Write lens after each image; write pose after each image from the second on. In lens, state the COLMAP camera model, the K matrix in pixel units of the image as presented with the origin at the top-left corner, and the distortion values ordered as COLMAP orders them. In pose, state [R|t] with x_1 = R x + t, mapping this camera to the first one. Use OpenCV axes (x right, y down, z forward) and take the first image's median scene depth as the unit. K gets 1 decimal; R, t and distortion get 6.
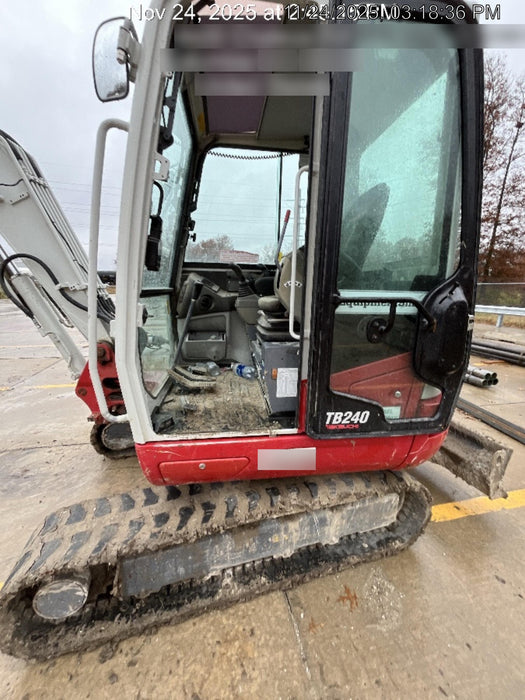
lens RADIAL K [[284.8, 0, 262.6], [0, 284.8, 349.3], [0, 0, 1]] dist [-0.002933, 0.000078]
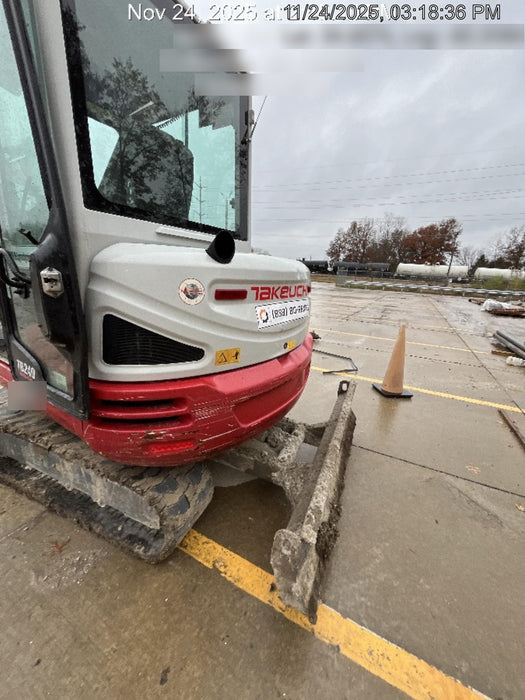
lens RADIAL K [[284.8, 0, 260.2], [0, 284.8, 349.7], [0, 0, 1]] dist [-0.002933, 0.000078]
pose [[0.759367, 0.193828, -0.621122, 1.480517], [-0.175574, 0.980229, 0.091239, -0.070084], [0.626527, 0.039769, 0.778385, 0.669737]]
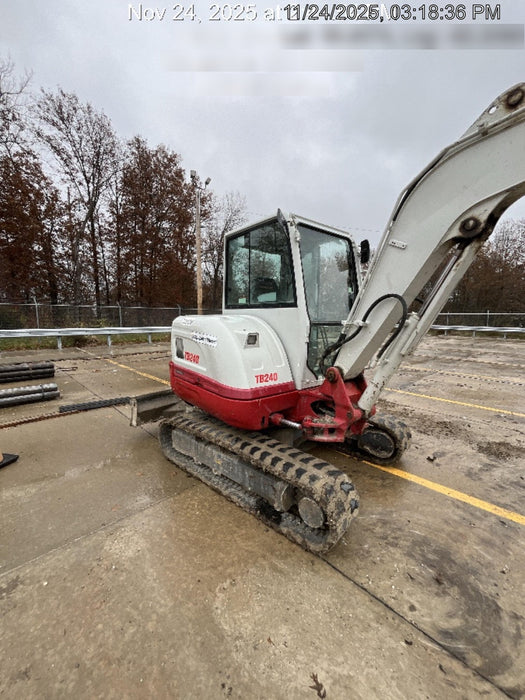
lens RADIAL K [[284.8, 0, 260.2], [0, 284.8, 350.5], [0, 0, 1]] dist [-0.002933, 0.000078]
pose [[-0.525677, -0.129443, 0.840779, -1.960899], [0.155684, 0.957024, 0.244677, -0.655829], [-0.836317, 0.259517, -0.482933, 2.738291]]
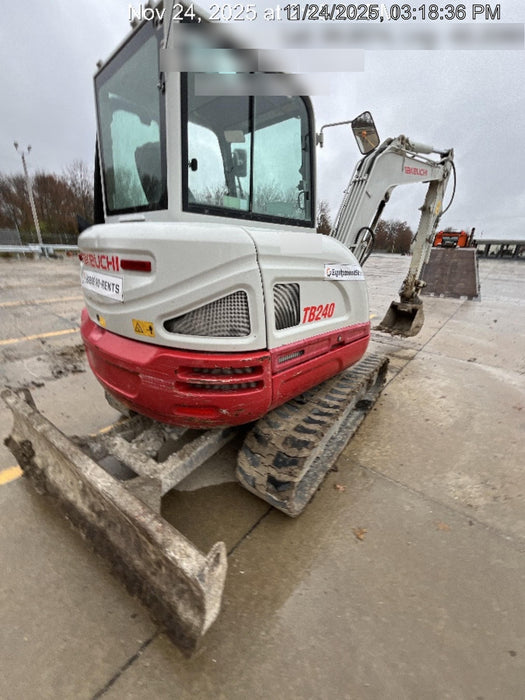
lens RADIAL K [[284.8, 0, 265.1], [0, 284.8, 347.6], [0, 0, 1]] dist [-0.002933, 0.000078]
pose [[-0.773405, 0.161477, -0.613000, 1.027346], [-0.184293, 0.867969, 0.461158, -0.543065], [0.606531, 0.469634, -0.641532, 2.849303]]
